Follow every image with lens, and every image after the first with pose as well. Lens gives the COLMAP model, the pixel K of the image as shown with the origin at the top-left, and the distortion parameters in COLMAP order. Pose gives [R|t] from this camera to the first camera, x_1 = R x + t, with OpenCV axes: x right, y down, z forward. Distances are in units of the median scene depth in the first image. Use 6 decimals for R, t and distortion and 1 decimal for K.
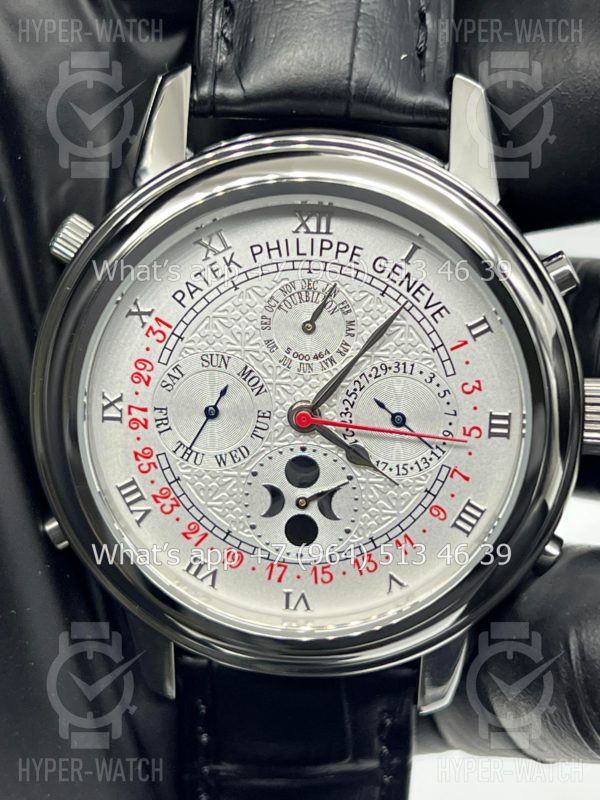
lens RADIAL K [[1901.0, 0, 300.0], [0, 1901.0, 400.0], [0, 0, 1]] dist [0.236390, 0.500818]
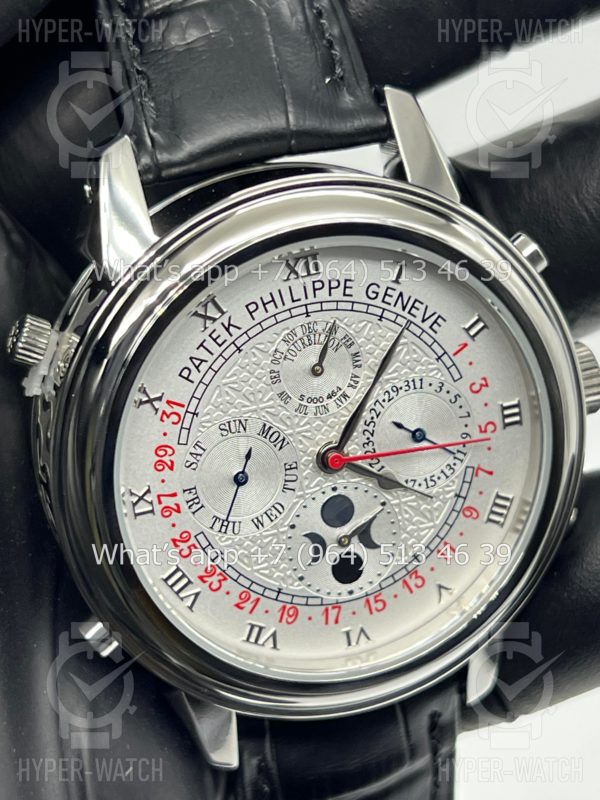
lens RADIAL K [[1901.0, 0, 300.0], [0, 1901.0, 400.0], [0, 0, 1]] dist [0.236390, 0.500818]
pose [[0.926405, -0.261004, 0.271387, -0.273843], [0.247431, 0.965282, 0.083722, -0.107219], [-0.283817, -0.010411, 0.958822, 0.054644]]
